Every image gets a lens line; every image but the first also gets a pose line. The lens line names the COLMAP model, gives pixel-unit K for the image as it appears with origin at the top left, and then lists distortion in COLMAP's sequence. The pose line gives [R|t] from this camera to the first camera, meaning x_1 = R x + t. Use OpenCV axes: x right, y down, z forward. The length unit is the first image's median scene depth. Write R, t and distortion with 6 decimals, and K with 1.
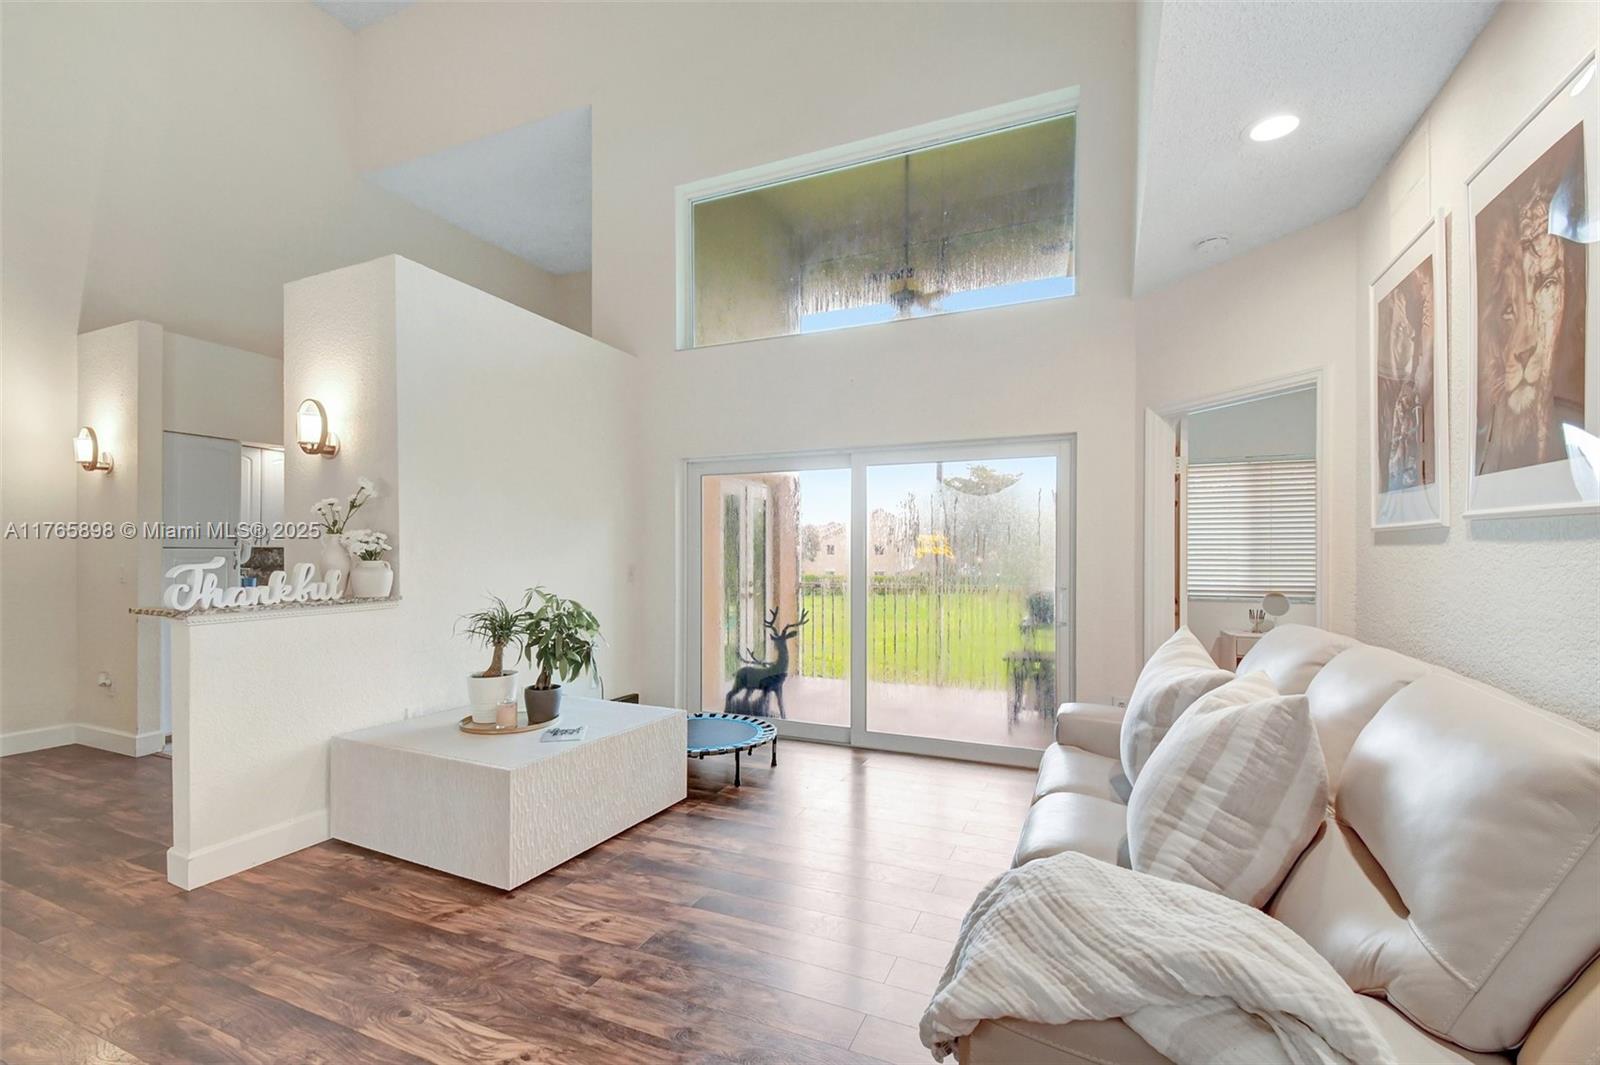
lens RADIAL K [[697.2, 0, 792.5], [0, 697.2, 551.0], [0, 0, 1]] dist [0.028915, -0.022013]
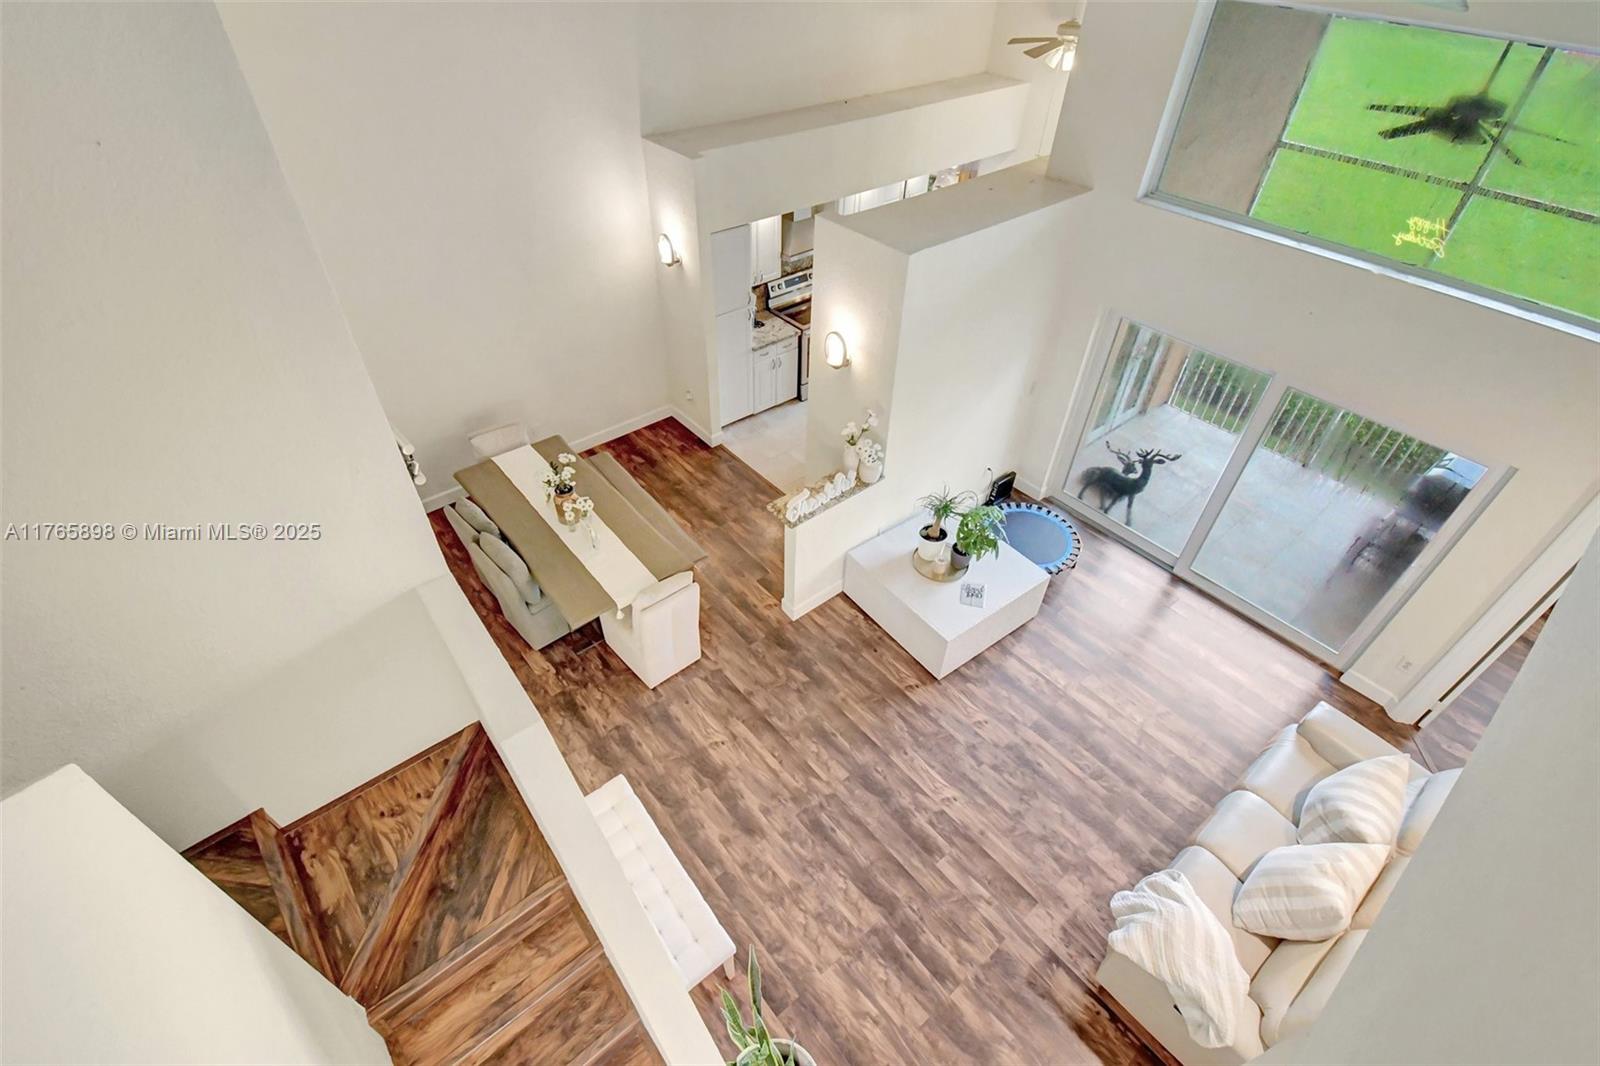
lens RADIAL K [[712.7, 0, 790.2], [0, 712.7, 540.2], [0, 0, 1]] dist [0.015157, -0.012358]
pose [[0.893517, 0.312606, -0.322344, -0.272163], [-0.008785, 0.729899, 0.683498, -1.283734], [0.448944, -0.607886, 0.654923, -0.296961]]
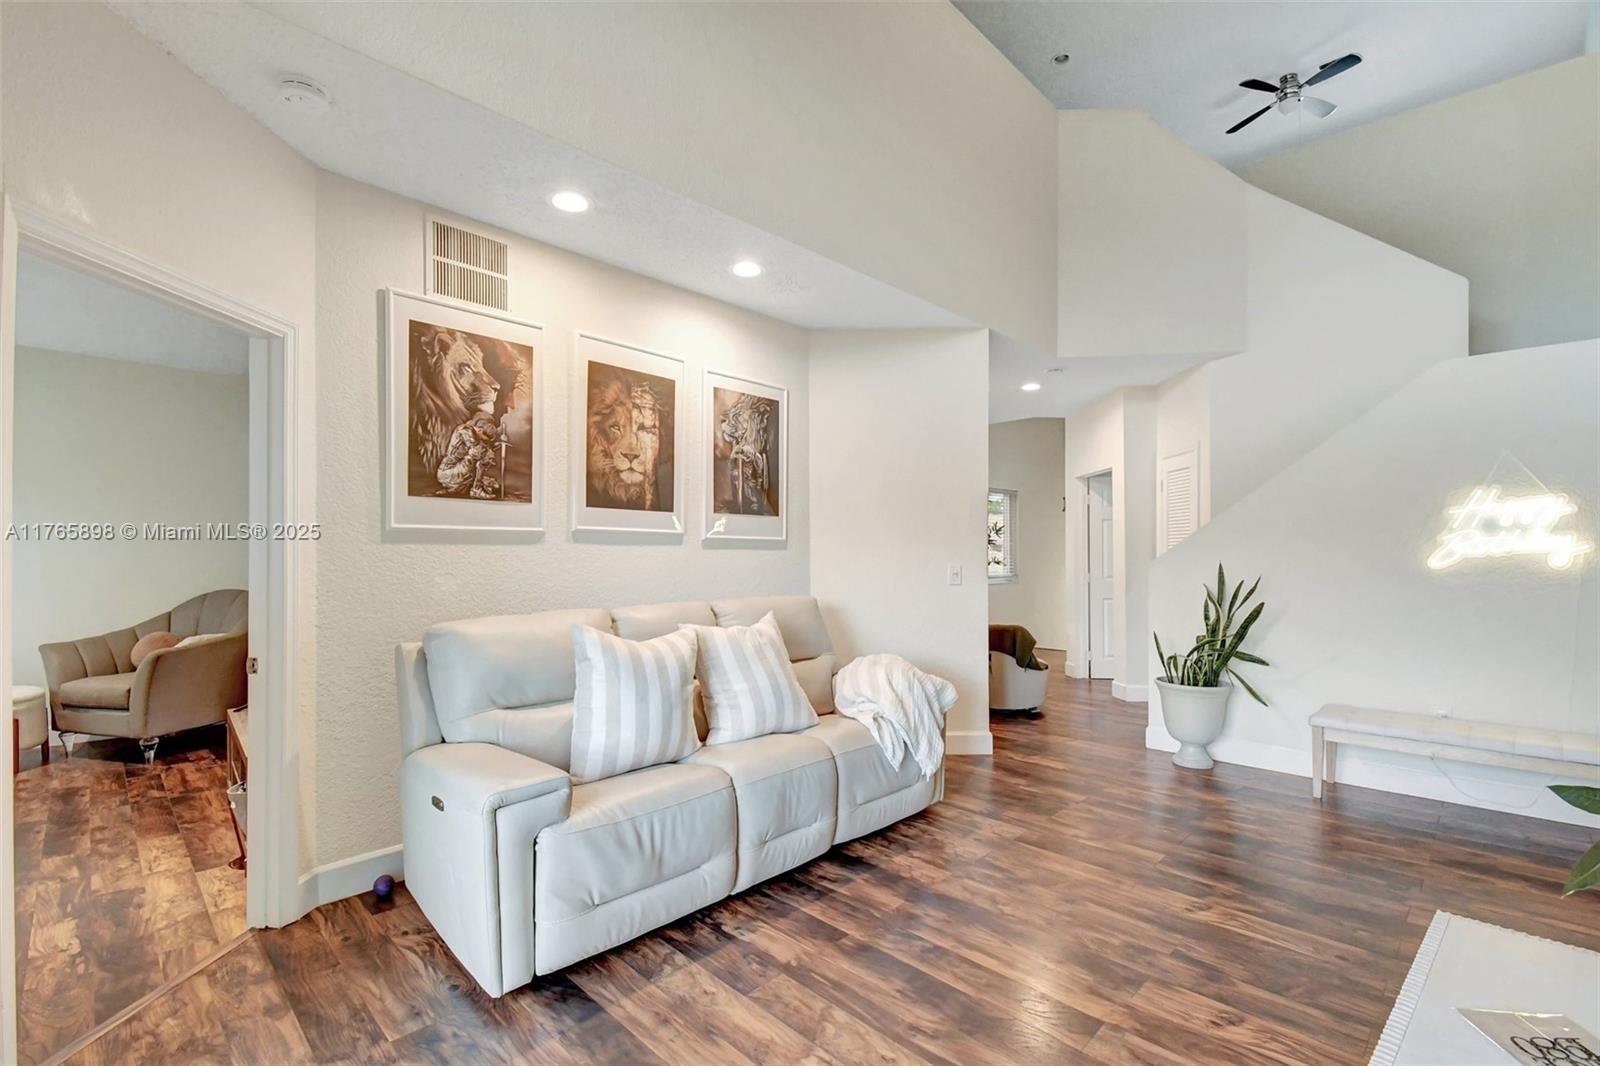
lens RADIAL K [[712.7, 0, 790.2], [0, 712.7, 540.2], [0, 0, 1]] dist [0.015157, -0.012358]
pose [[-0.929226, 0.006218, 0.369459, -0.124536], [0.001613, 0.999917, -0.012772, 0.000412], [-0.369507, -0.011272, -0.929159, 1.926681]]
